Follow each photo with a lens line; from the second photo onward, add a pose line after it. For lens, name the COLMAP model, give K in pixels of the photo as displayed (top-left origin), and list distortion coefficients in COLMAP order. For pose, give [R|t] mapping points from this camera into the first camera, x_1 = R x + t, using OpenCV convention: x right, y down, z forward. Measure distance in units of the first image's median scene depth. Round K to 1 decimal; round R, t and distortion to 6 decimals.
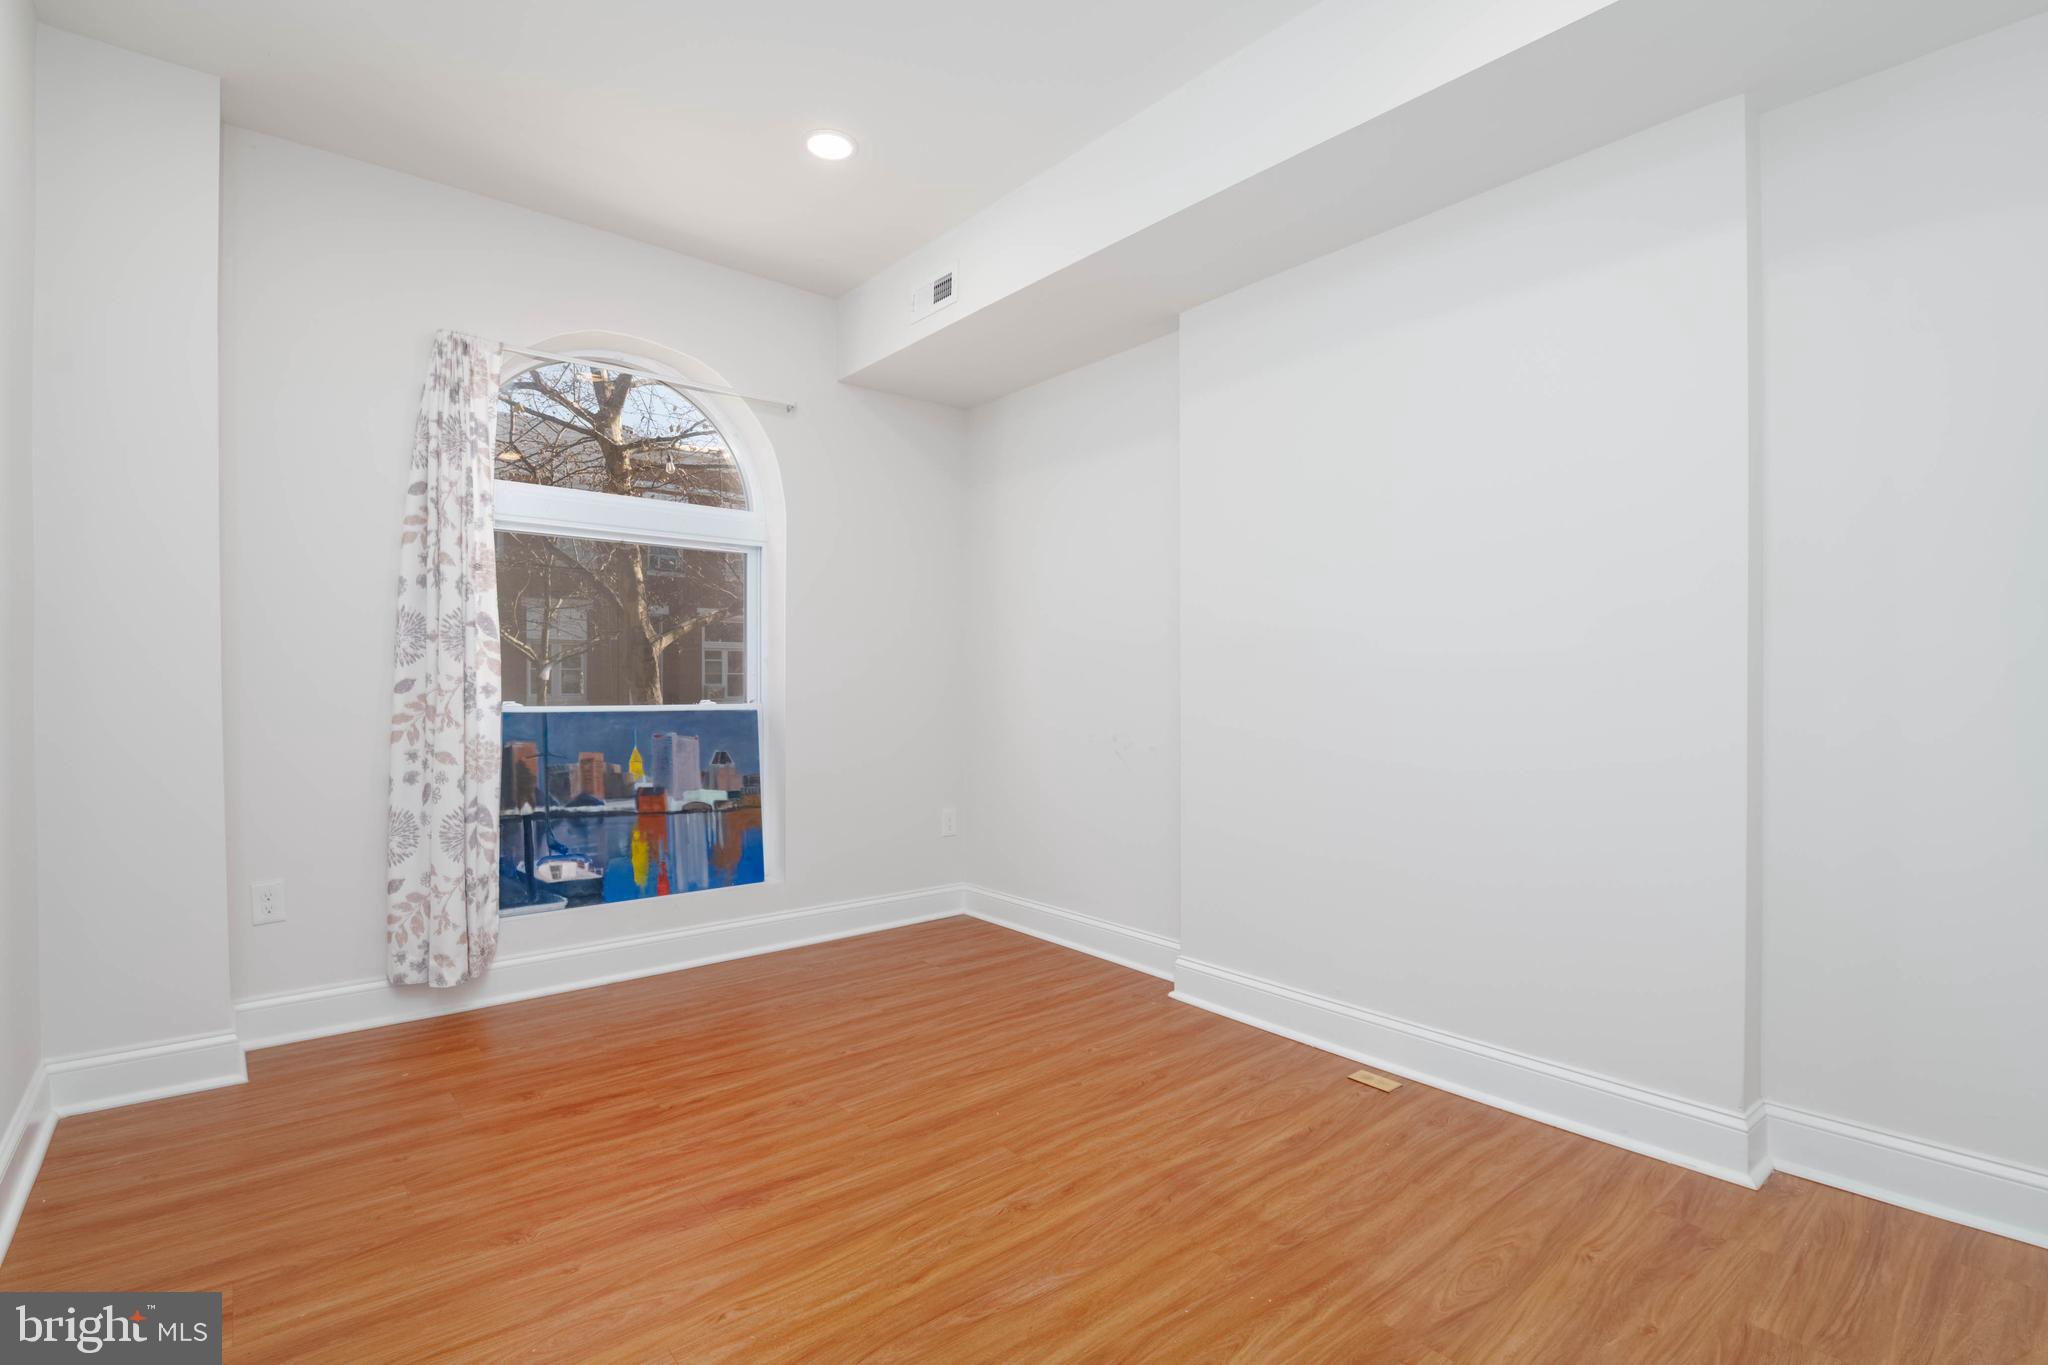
lens RADIAL K [[935.2, 0, 1028.0], [0, 935.2, 683.6], [0, 0, 1]] dist [-0.001305, -0.007702]
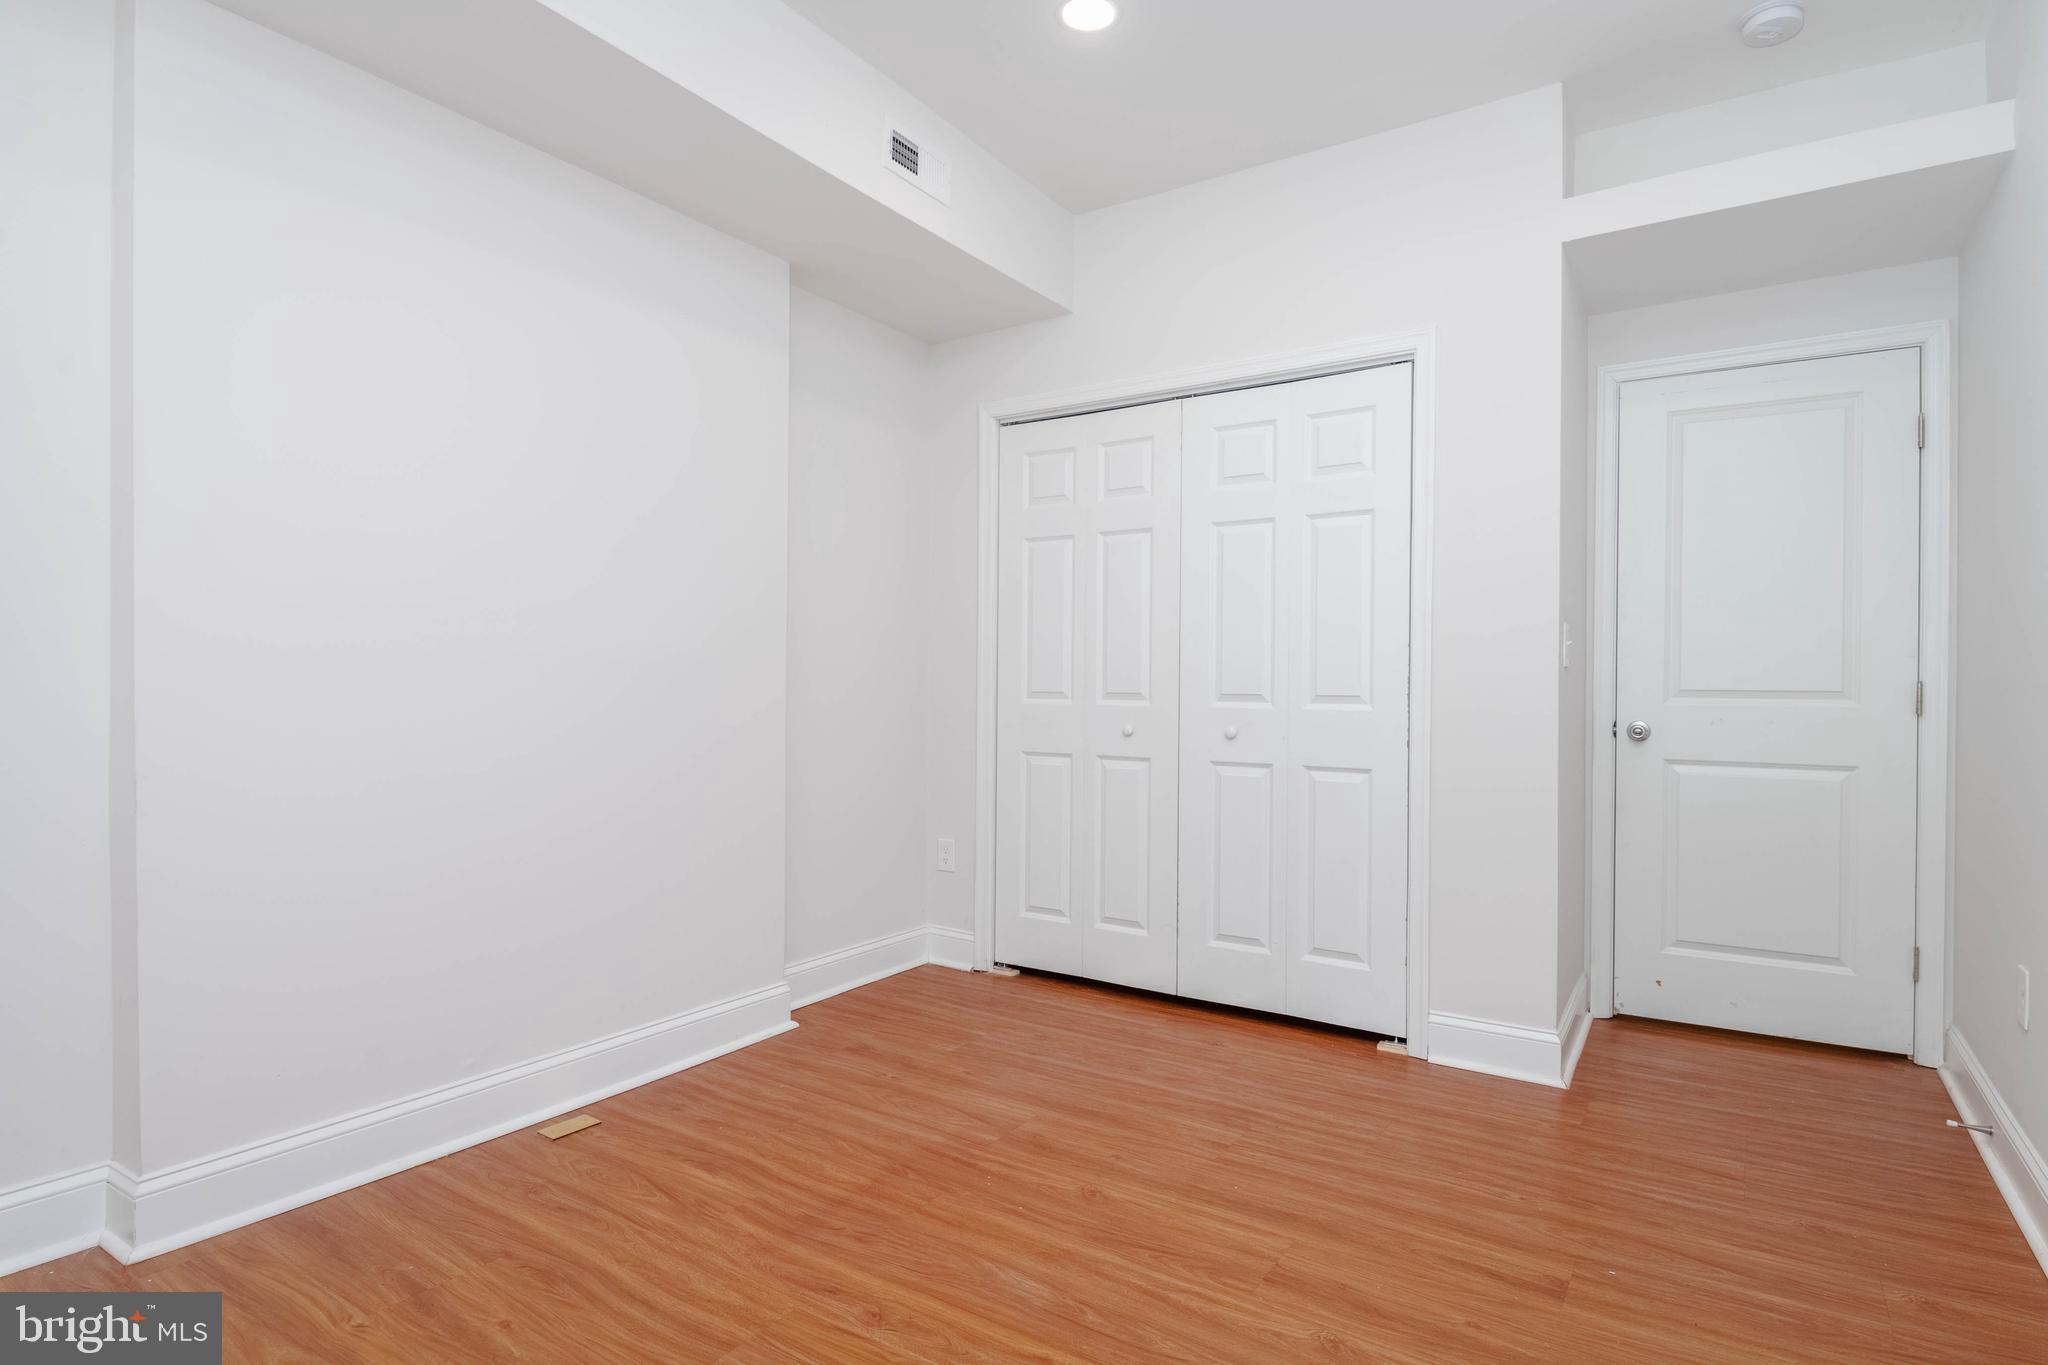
lens RADIAL K [[1083.9, 0, 1026.1], [0, 1083.9, 678.2], [0, 0, 1]] dist [-0.001191, -0.000424]
pose [[-0.285750, 0.006368, 0.958283, -0.629068], [-0.008787, 0.999918, -0.009265, 0.007516], [-0.958264, -0.011068, -0.285671, 0.760126]]
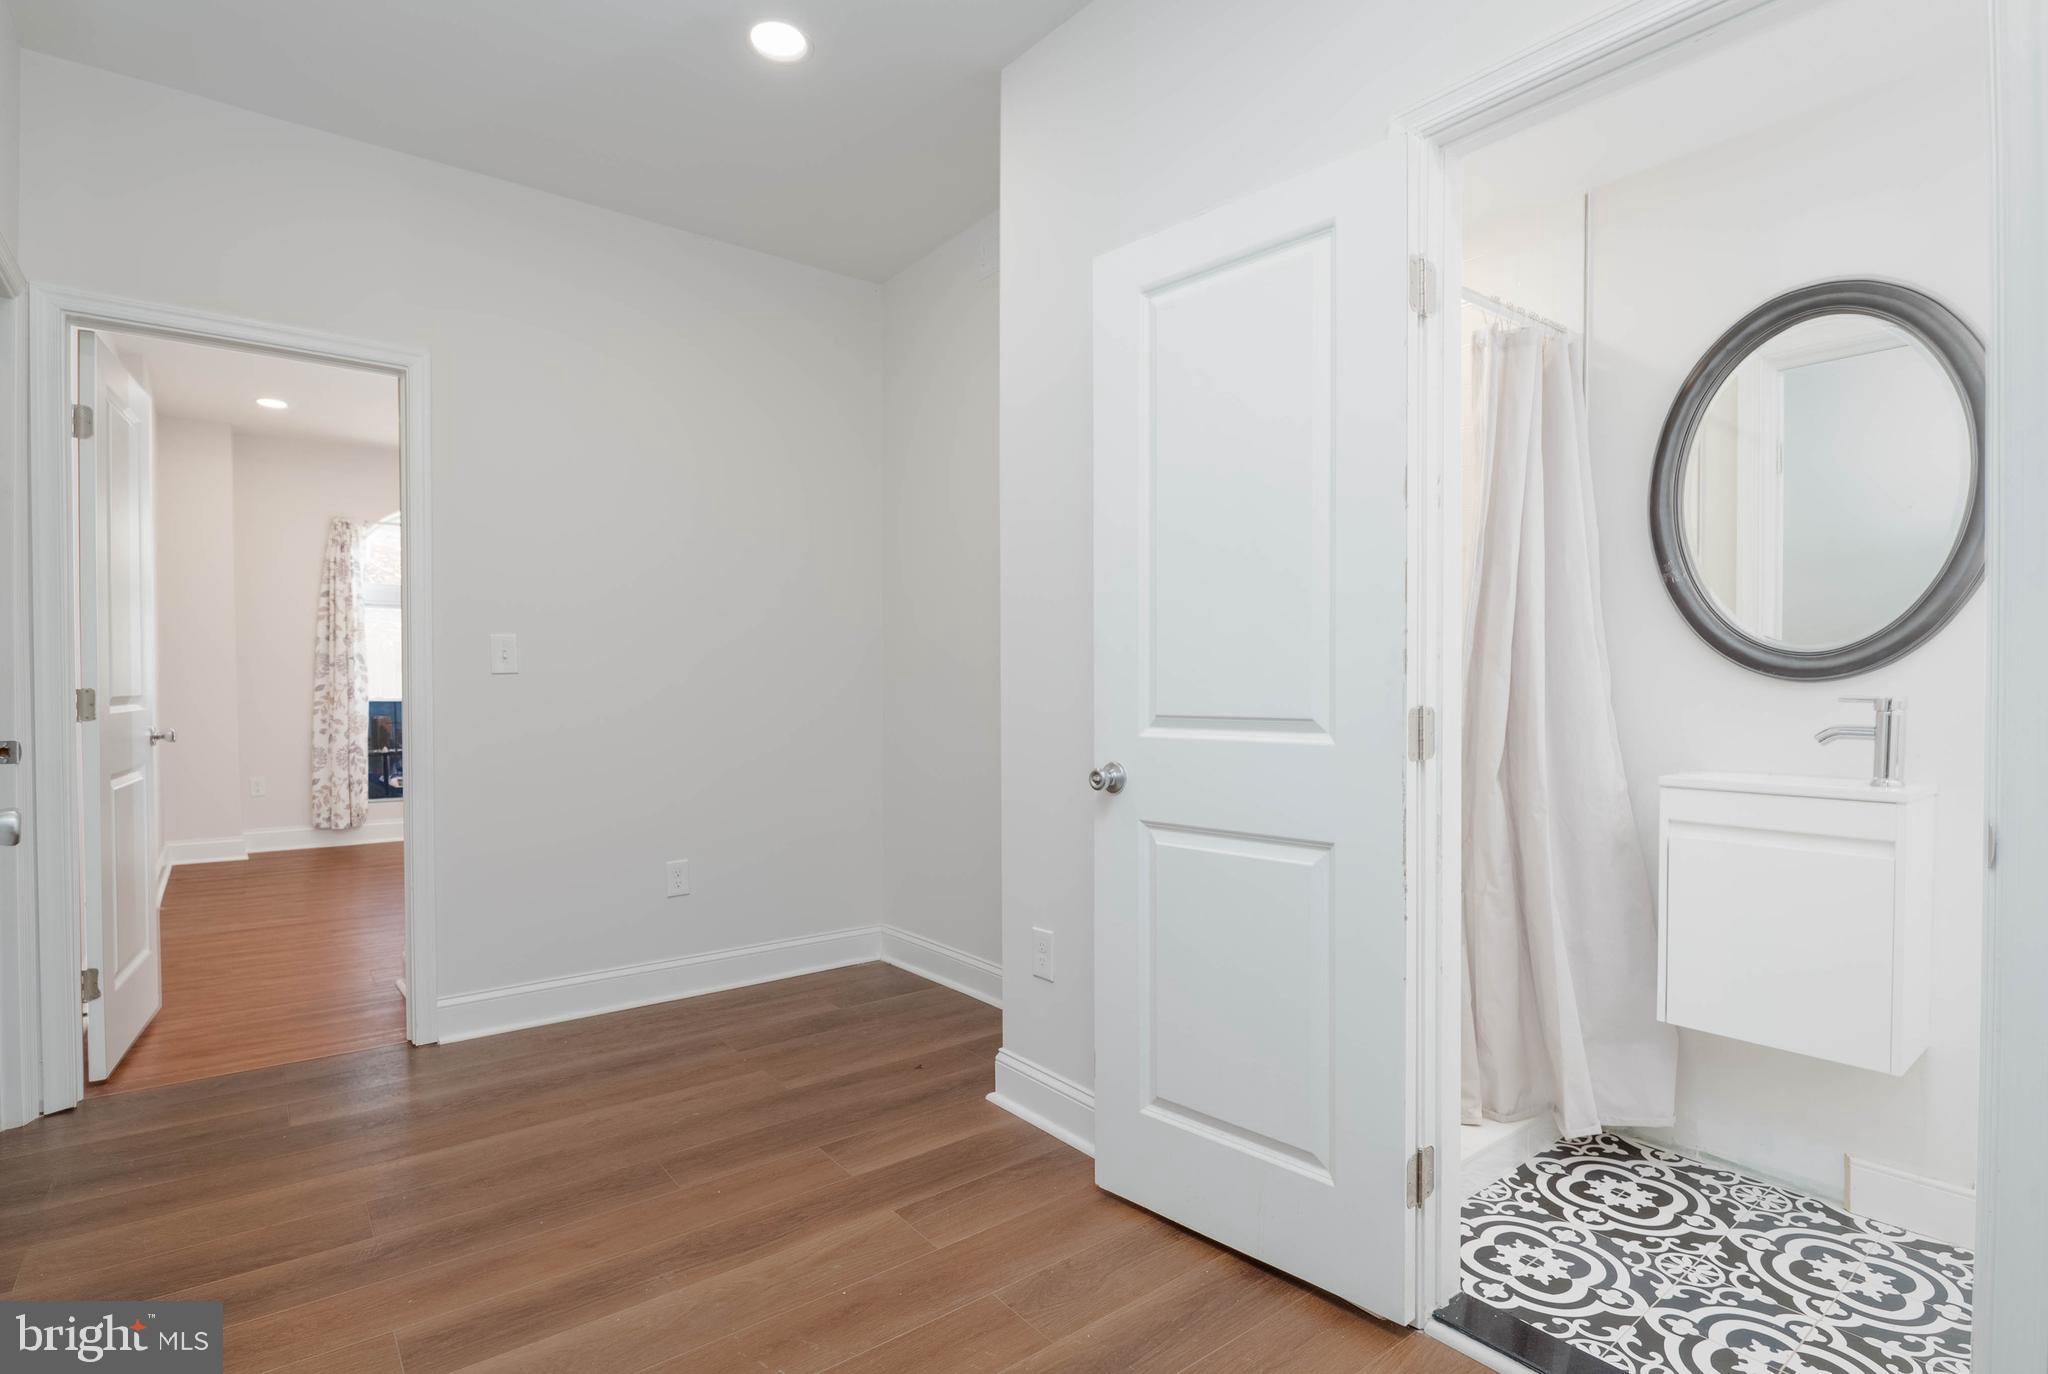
lens RADIAL K [[997.7, 0, 1030.7], [0, 997.7, 693.0], [0, 0, 1]] dist [0.001356, -0.012317]
pose [[0.999716, -0.002625, -0.023666, 1.011517], [0.002869, 0.999943, 0.010250, -0.005005], [0.023638, -0.010315, 0.999667, -1.235307]]
